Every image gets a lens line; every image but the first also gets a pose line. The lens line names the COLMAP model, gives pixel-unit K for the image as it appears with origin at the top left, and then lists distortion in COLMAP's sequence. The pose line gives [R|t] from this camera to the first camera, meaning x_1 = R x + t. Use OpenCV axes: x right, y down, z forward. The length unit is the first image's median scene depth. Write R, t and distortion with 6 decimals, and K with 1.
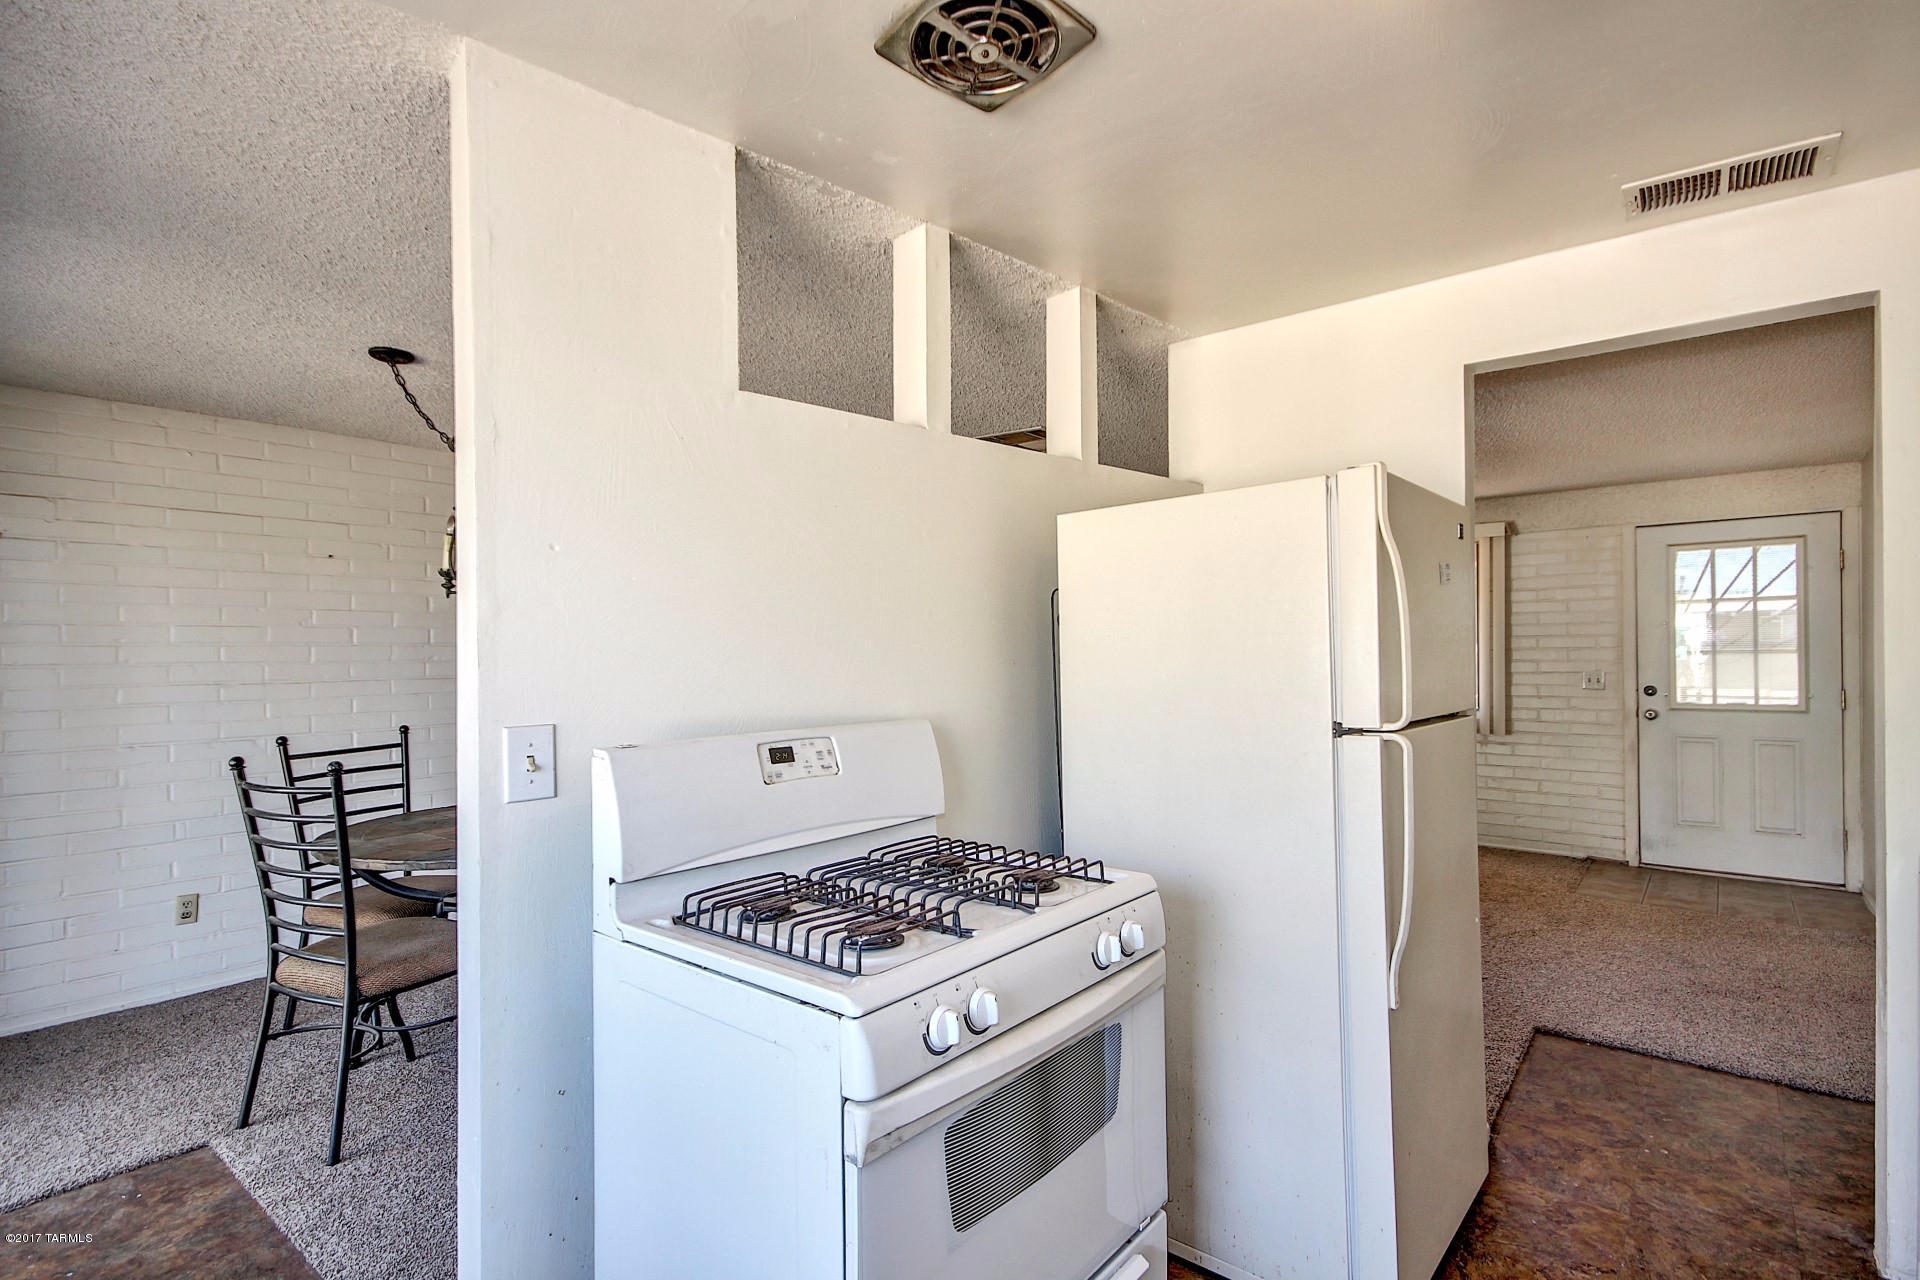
lens RADIAL K [[905.3, 0, 1002.9], [0, 905.3, 638.8], [0, 0, 1]] dist [-0.000425, -0.011982]
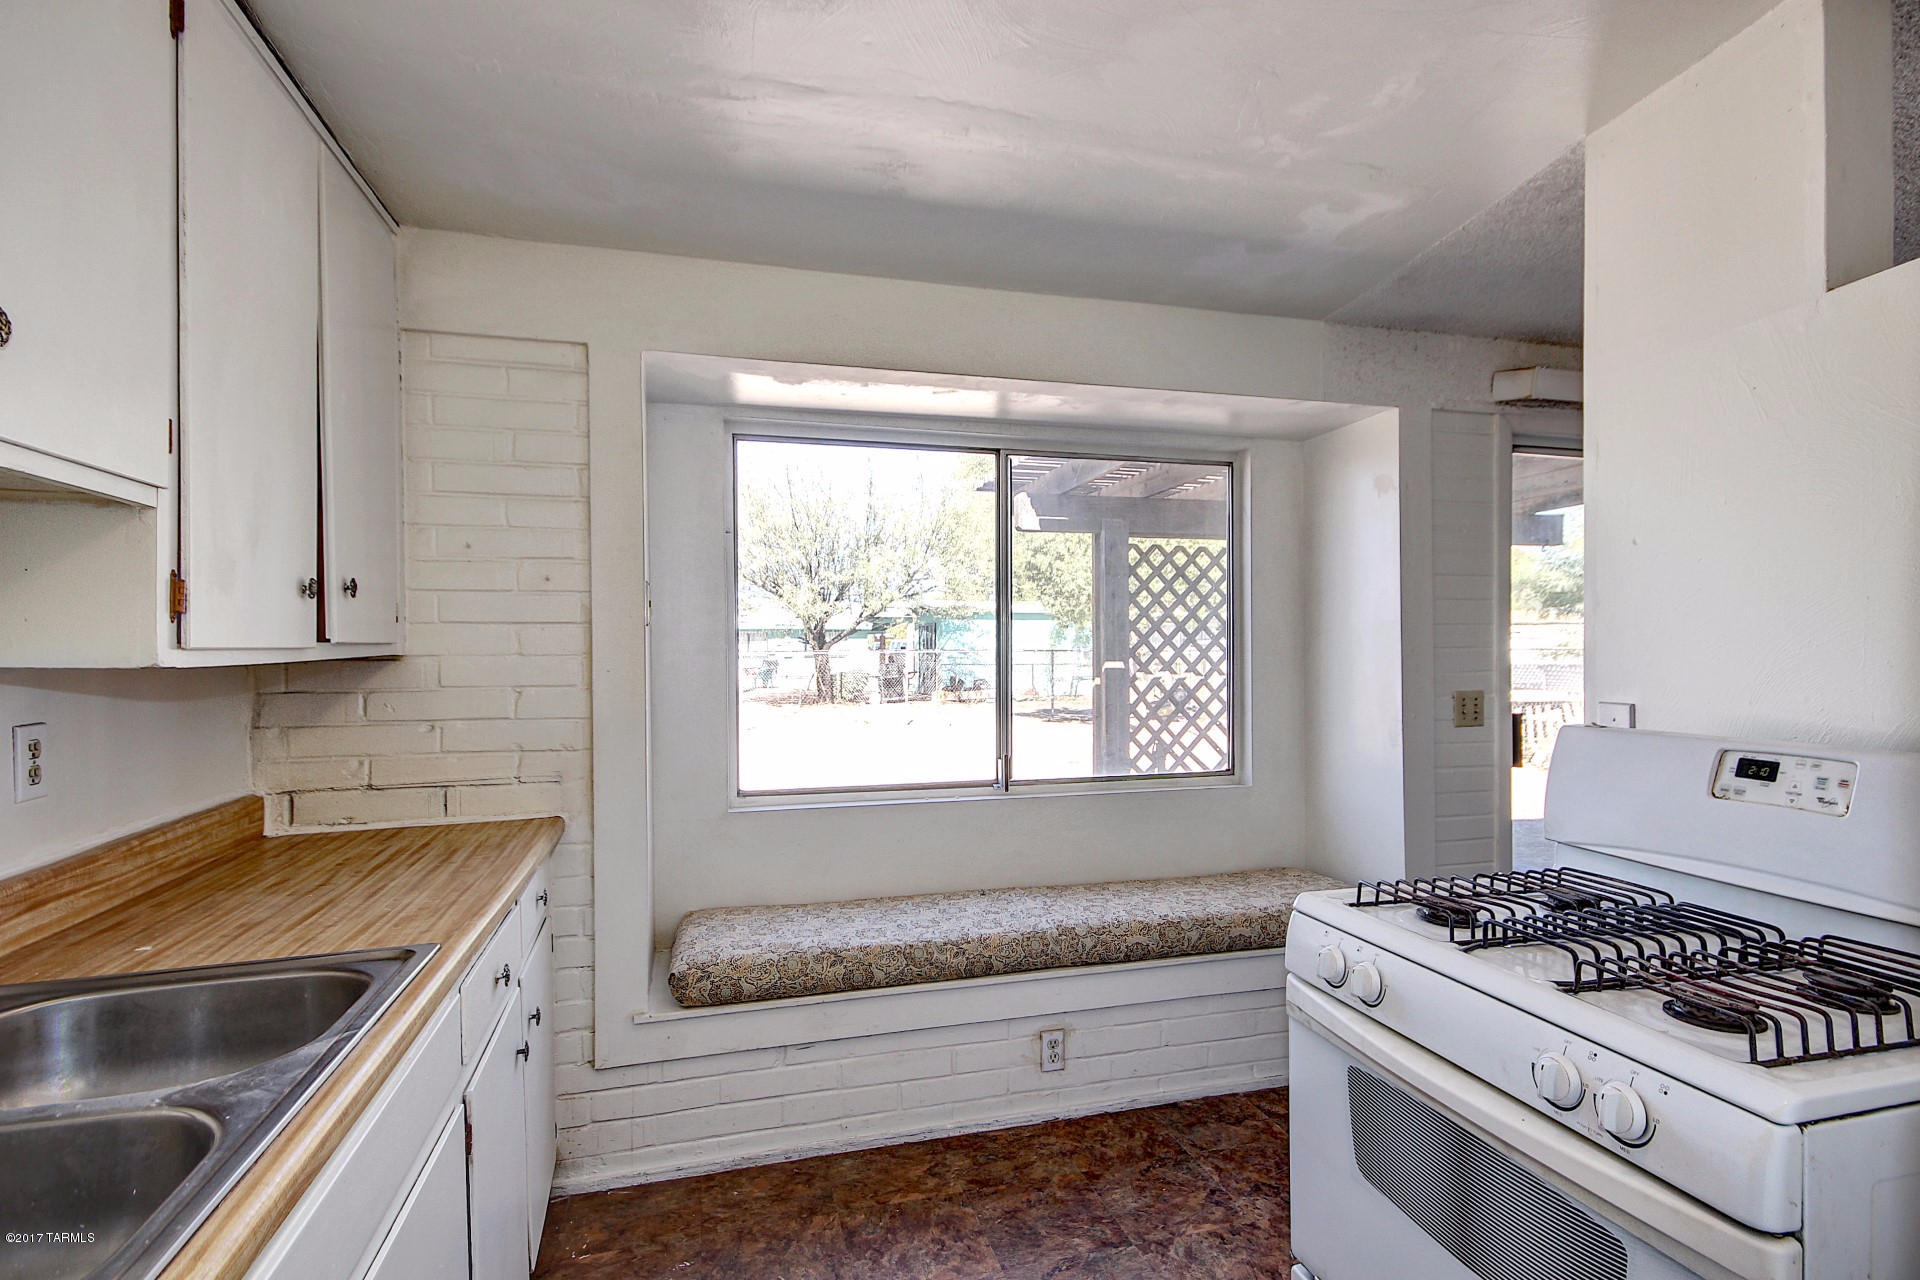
lens RADIAL K [[951.8, 0, 960.0], [0, 951.8, 640.0], [0, 0, 1]] dist [-0.003537, -0.001607]
pose [[-0.601013, 0.009669, -0.799181, 1.178061], [0.023909, 0.999697, -0.005886, 0.005807], [0.798881, -0.022645, -0.601062, 1.338812]]
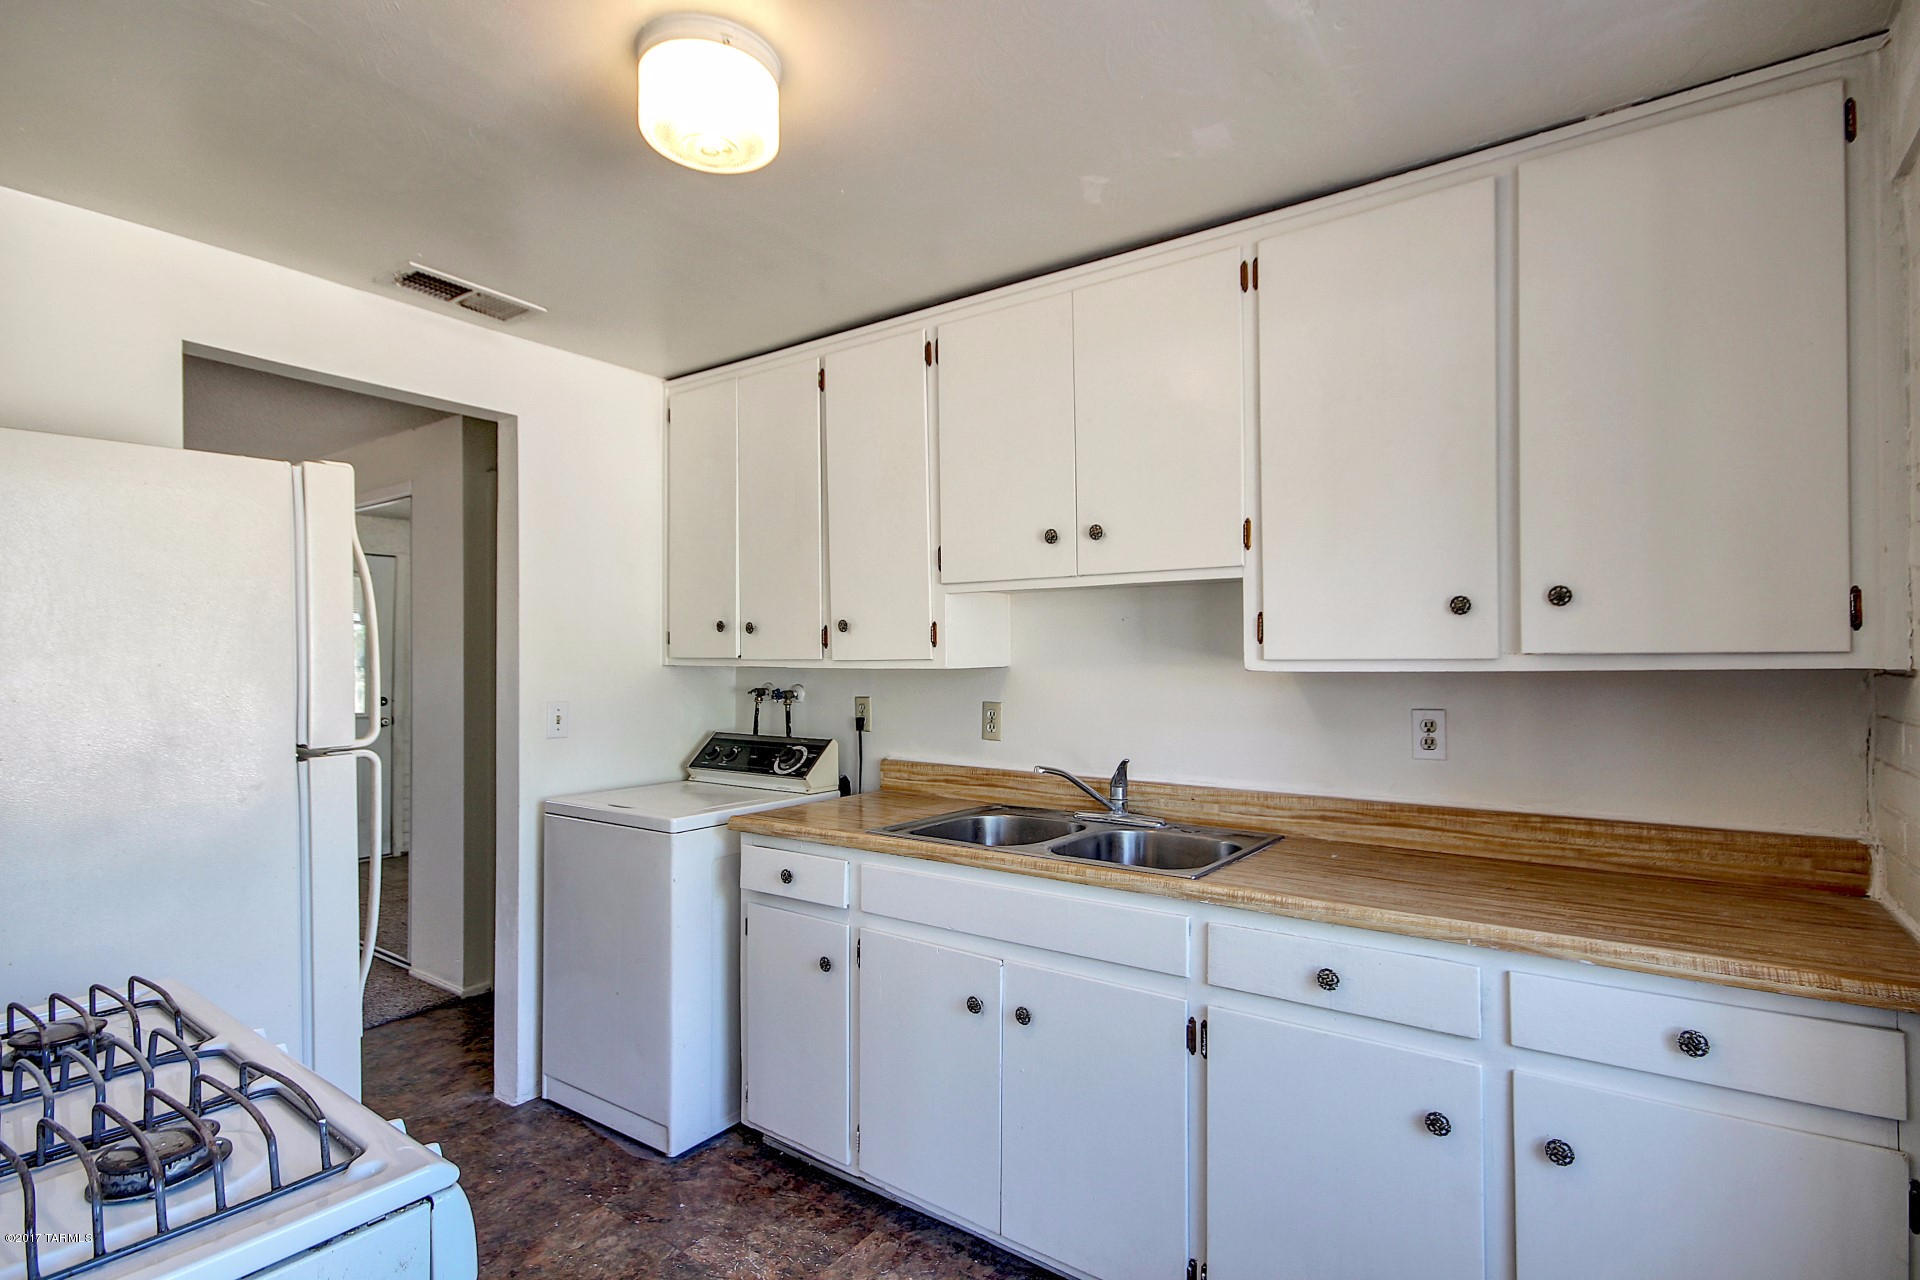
lens RADIAL K [[893.2, 0, 960.0], [0, 893.2, 640.0], [0, 0, 1]] dist [0.000741, 0.000161]
pose [[-0.040917, 0.029543, 0.998726, -0.832485], [-0.014185, 0.999445, -0.030145, 0.009842], [-0.999062, -0.015400, -0.040476, 0.594374]]
